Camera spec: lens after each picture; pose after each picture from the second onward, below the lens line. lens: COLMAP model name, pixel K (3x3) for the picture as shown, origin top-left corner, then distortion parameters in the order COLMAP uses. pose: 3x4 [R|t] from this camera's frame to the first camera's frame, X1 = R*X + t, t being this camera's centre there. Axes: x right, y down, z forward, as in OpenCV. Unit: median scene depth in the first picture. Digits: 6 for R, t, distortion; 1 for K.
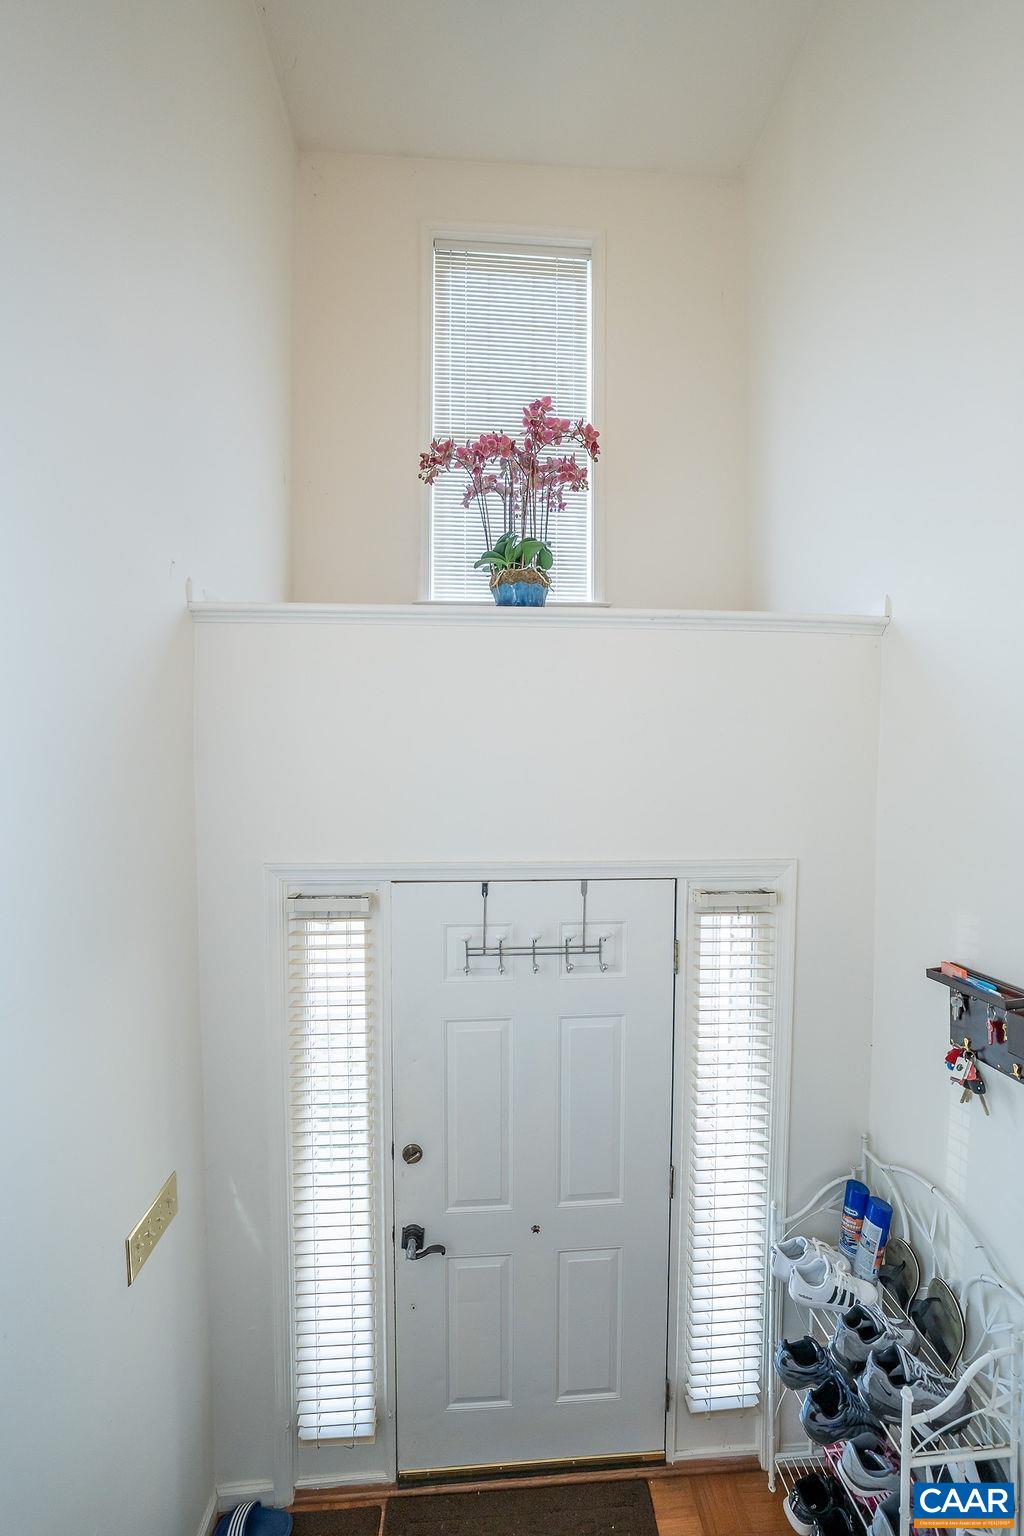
lens RADIAL K [[534.8, 0, 498.6], [0, 534.8, 769.0], [0, 0, 1]] dist [-0.027340, 0.006369]
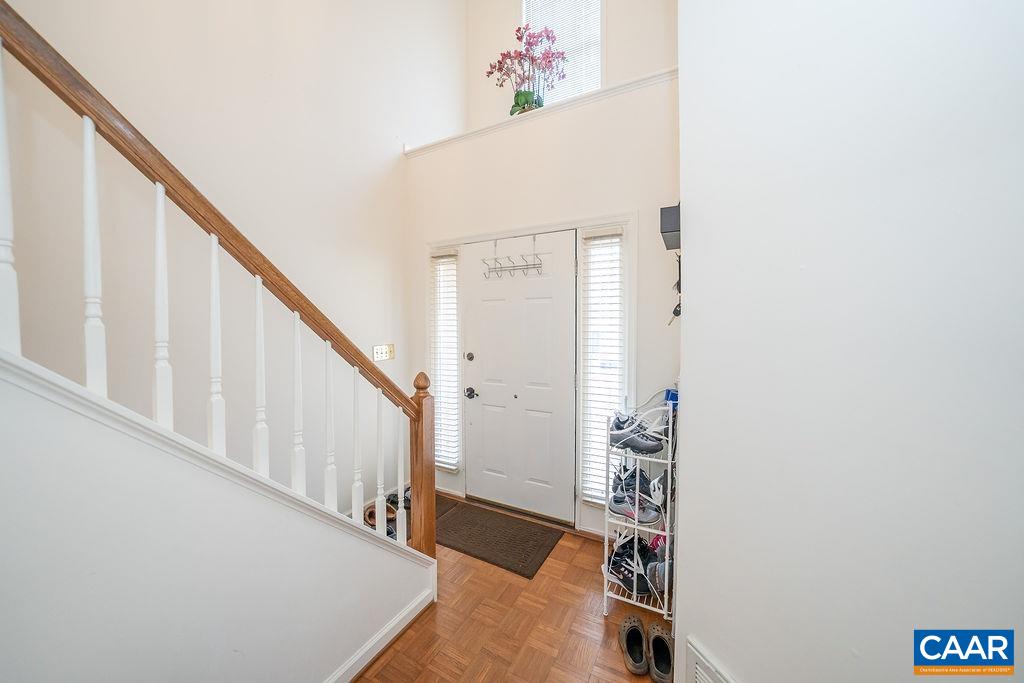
lens RADIAL K [[356.5, 0, 512.1], [0, 356.5, 337.1], [0, 0, 1]] dist [-0.027340, 0.006369]
pose [[0.848080, 0.010463, -0.529765, 0.859143], [-0.009052, 0.999945, 0.005259, 0.620931], [0.529791, 0.000335, 0.848128, -0.286447]]
